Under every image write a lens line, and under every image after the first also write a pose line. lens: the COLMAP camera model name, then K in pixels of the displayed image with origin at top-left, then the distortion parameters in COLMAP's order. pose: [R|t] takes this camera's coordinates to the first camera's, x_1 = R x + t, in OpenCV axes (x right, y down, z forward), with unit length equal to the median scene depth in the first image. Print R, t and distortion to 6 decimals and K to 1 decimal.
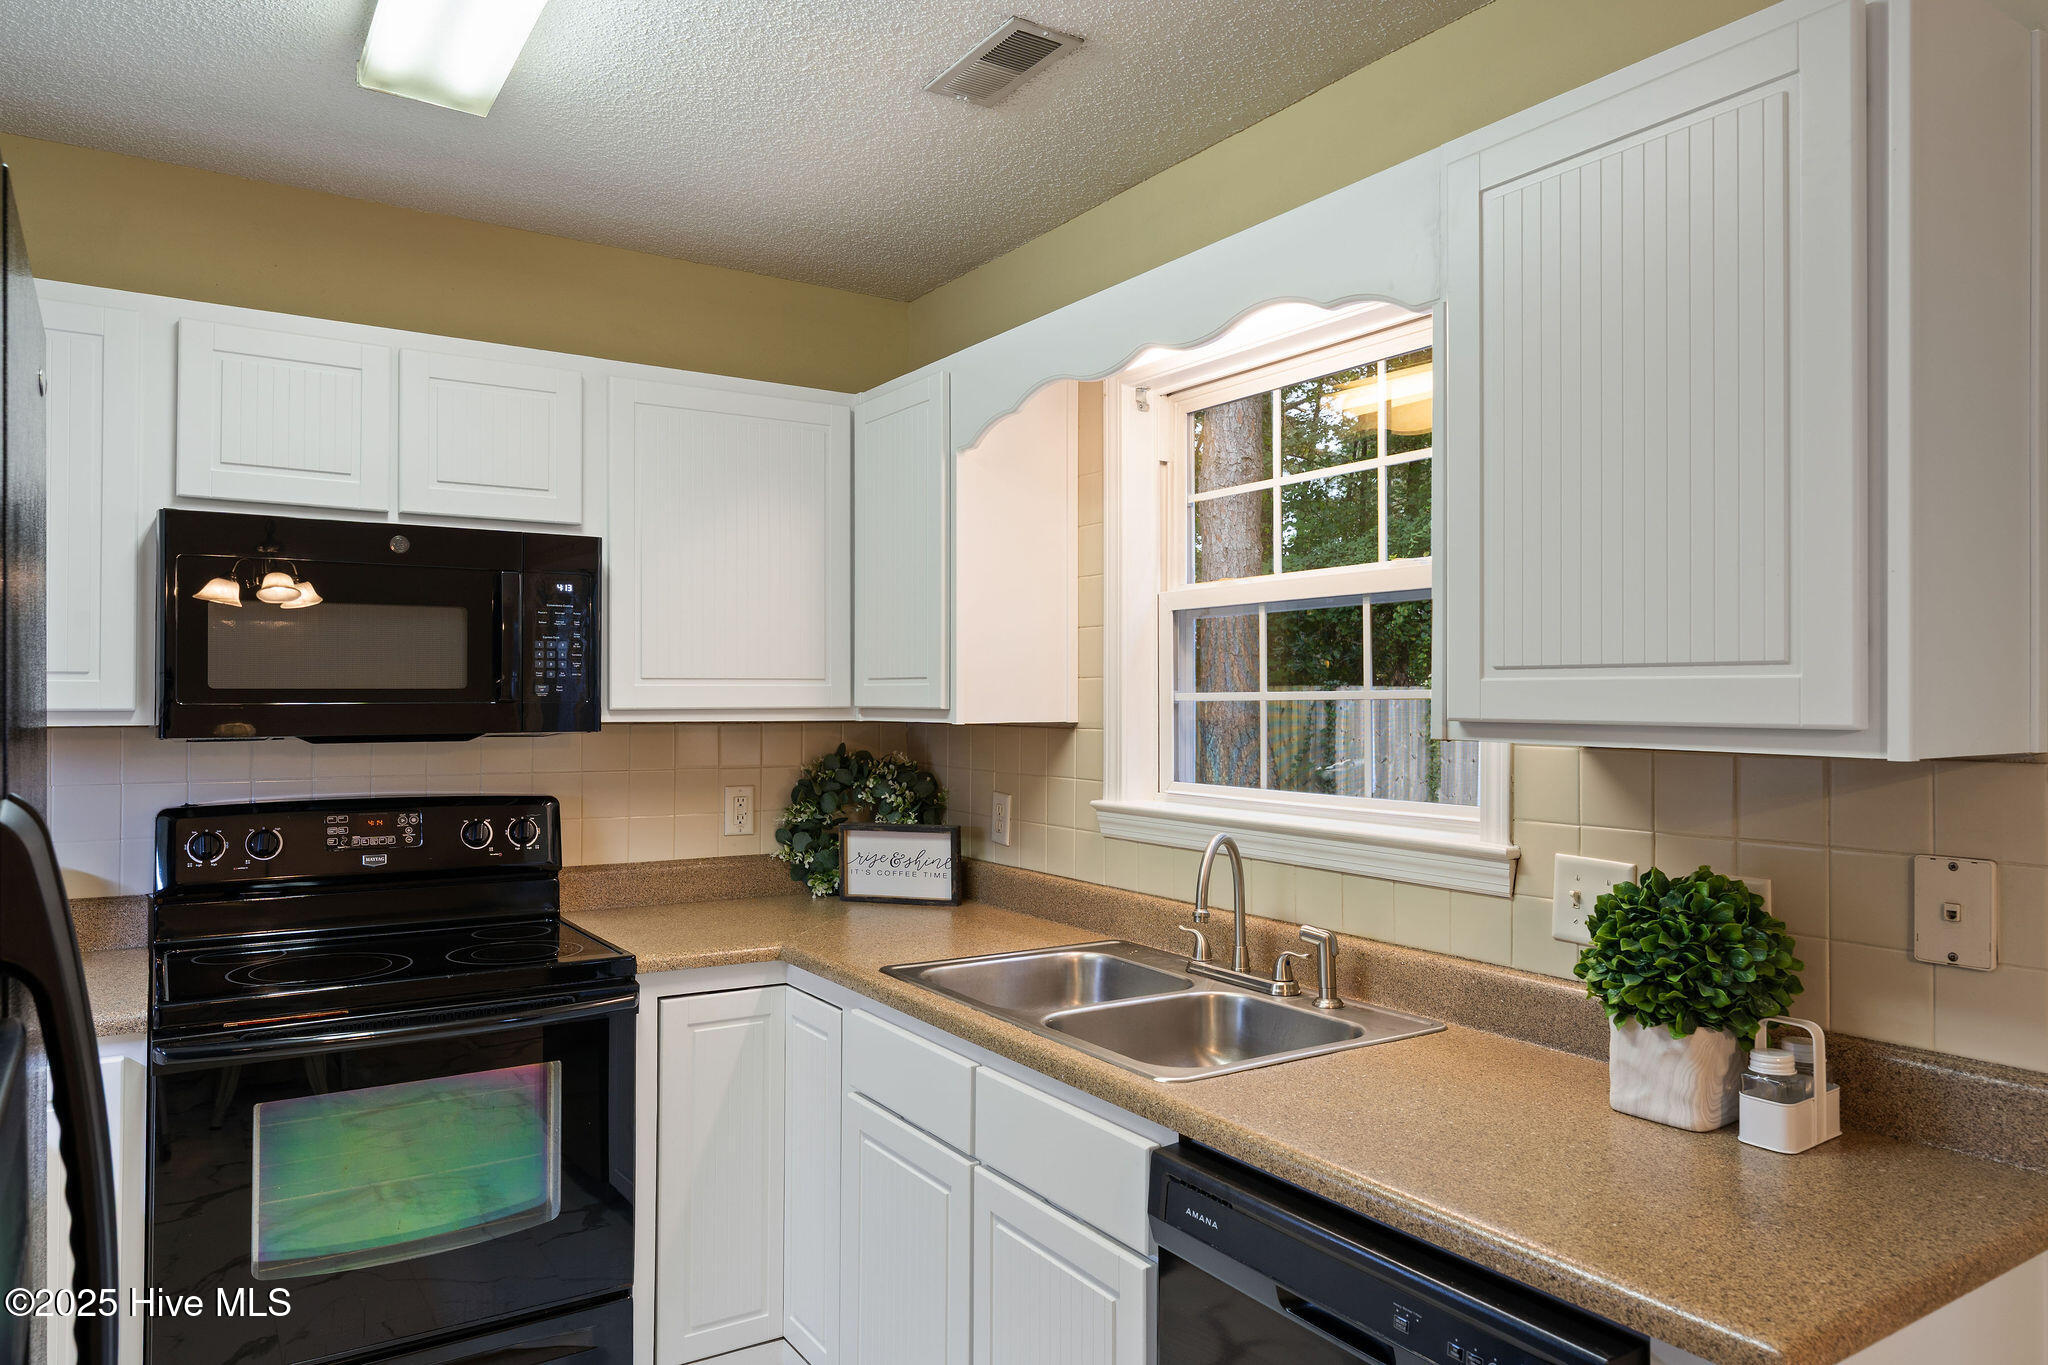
lens RADIAL K [[1327.5, 0, 1018.1], [0, 1327.5, 681.7], [0, 0, 1]] dist [0.000980, 0.004663]
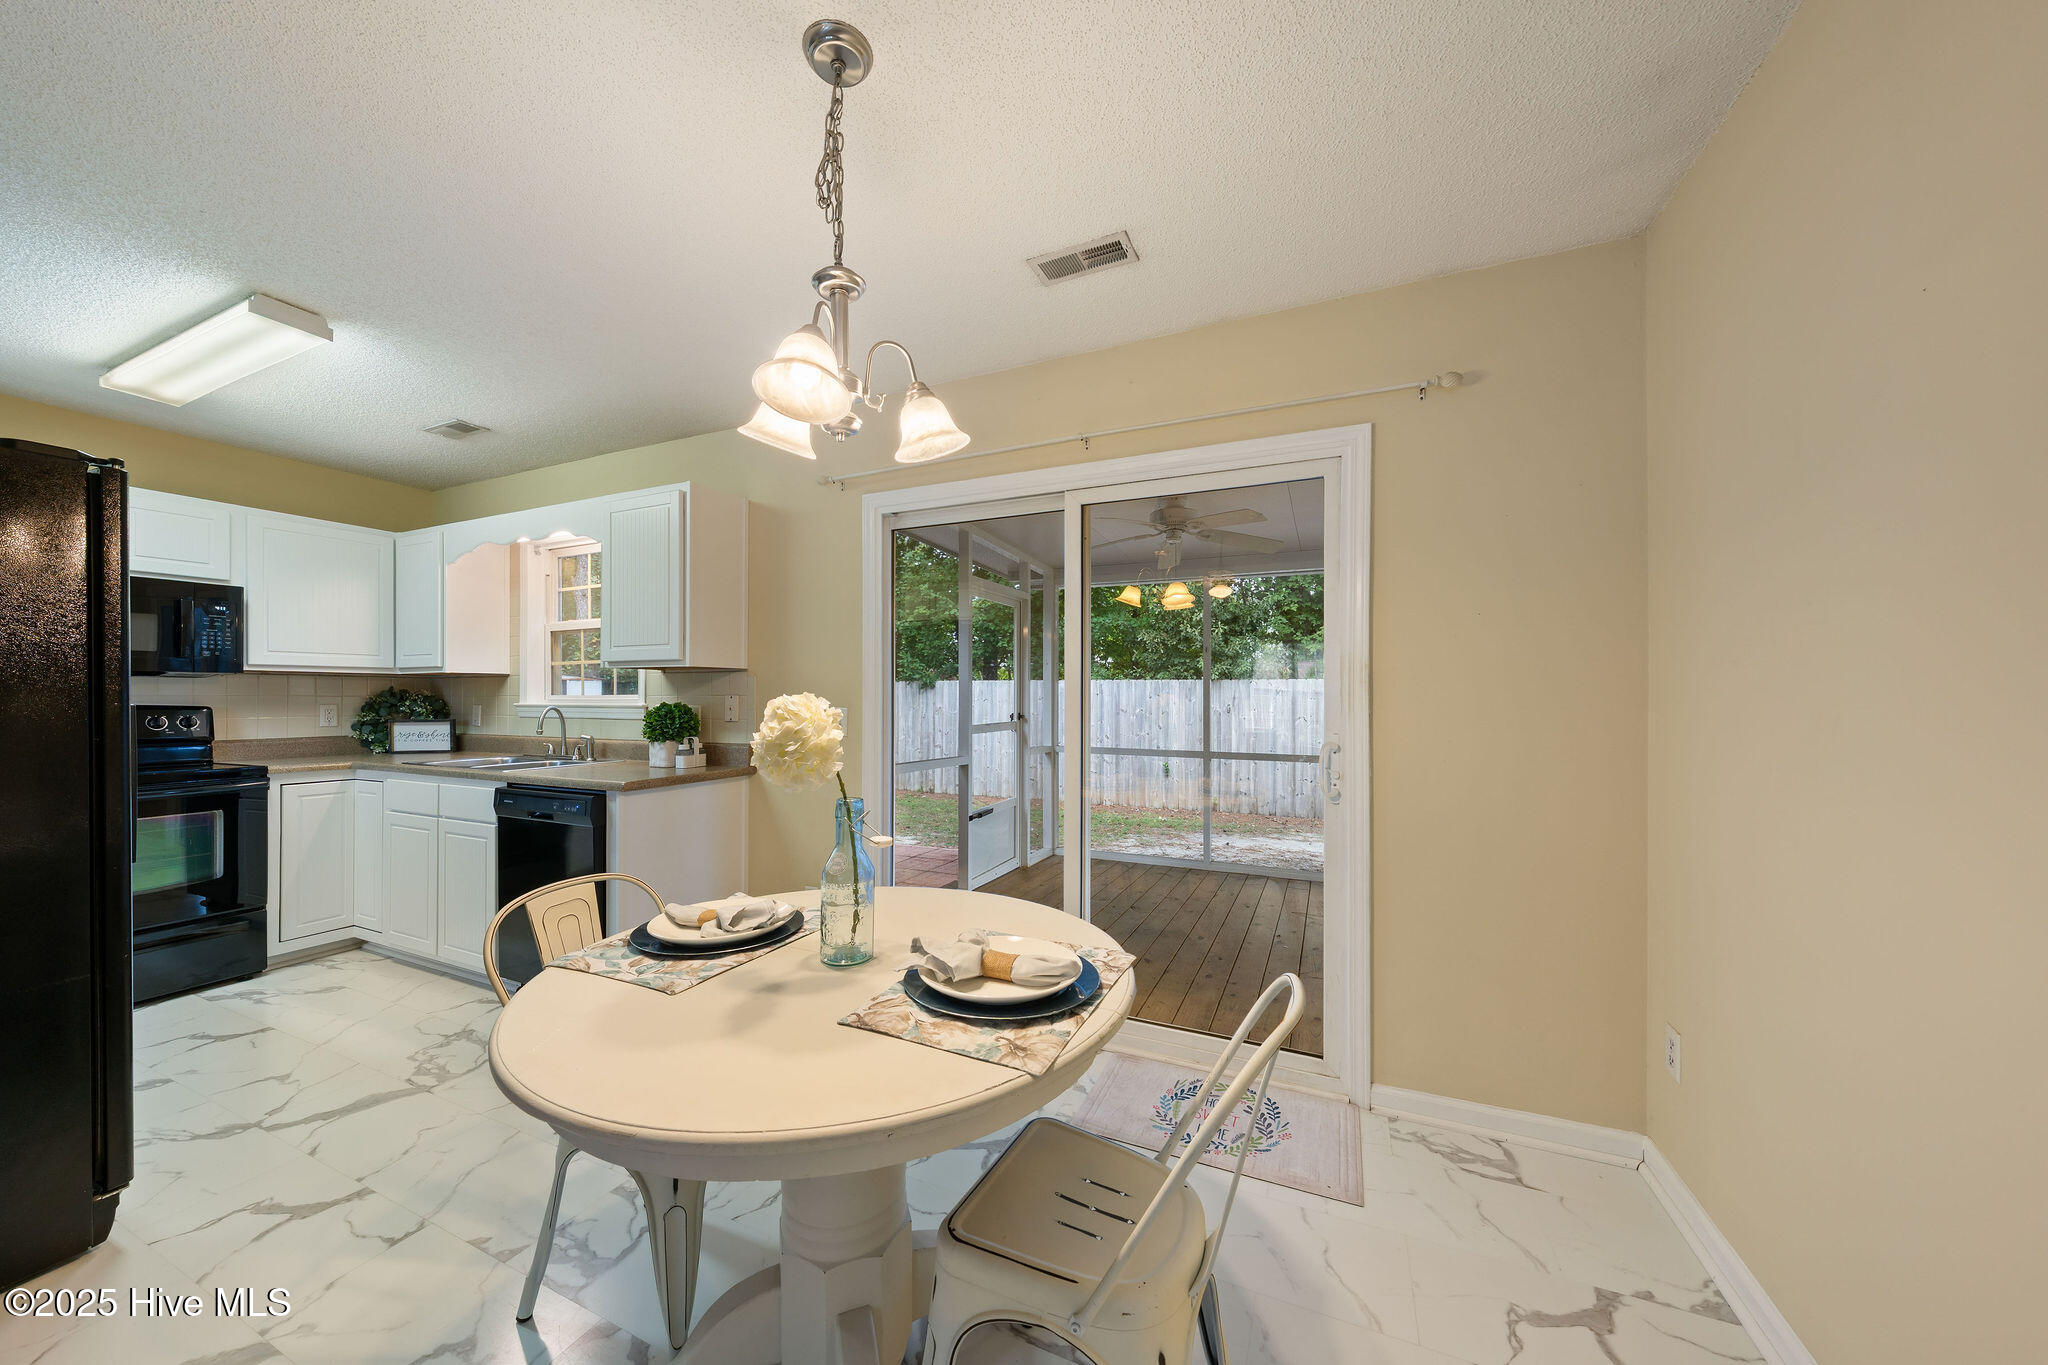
lens RADIAL K [[699.8, 0, 1021.7], [0, 699.8, 691.7], [0, 0, 1]] dist [-0.001696, -0.000127]
pose [[0.842532, -0.000233, 0.538646, 0.190262], [-0.002693, 0.999986, 0.004646, 0.070842], [-0.538639, -0.005365, 0.842519, -0.841221]]
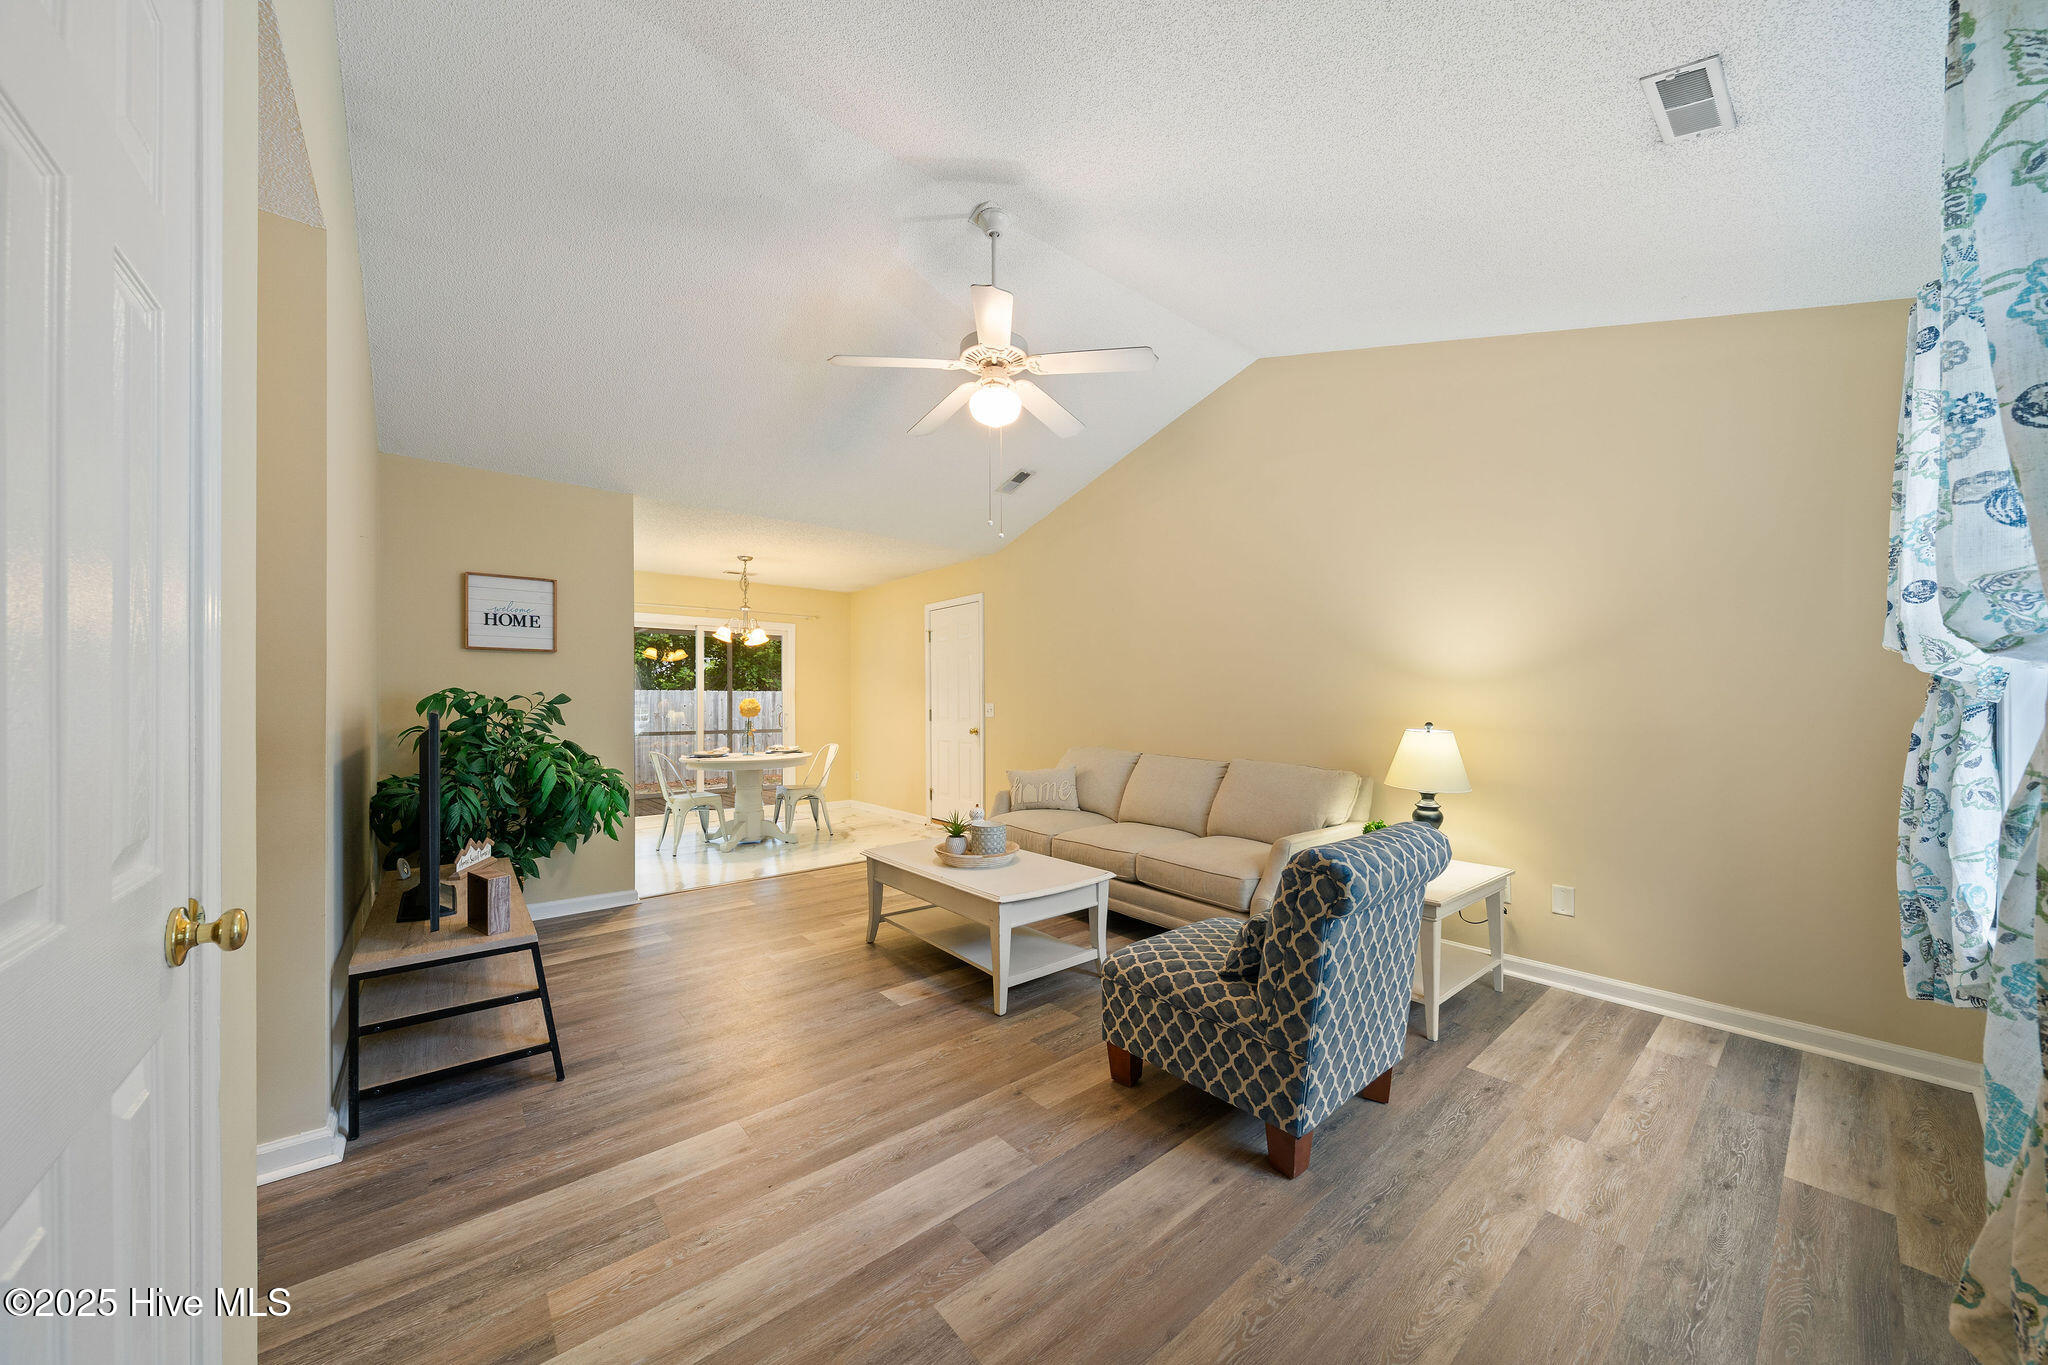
lens RADIAL K [[699.8, 0, 1026.4], [0, 699.8, 704.3], [0, 0, 1]] dist [-0.001696, -0.000127]
pose [[-0.121212, -0.006720, 0.992604, -2.392212], [-0.006768, 0.999959, 0.005943, 0.075898], [-0.992604, -0.005997, -0.121253, -1.004762]]
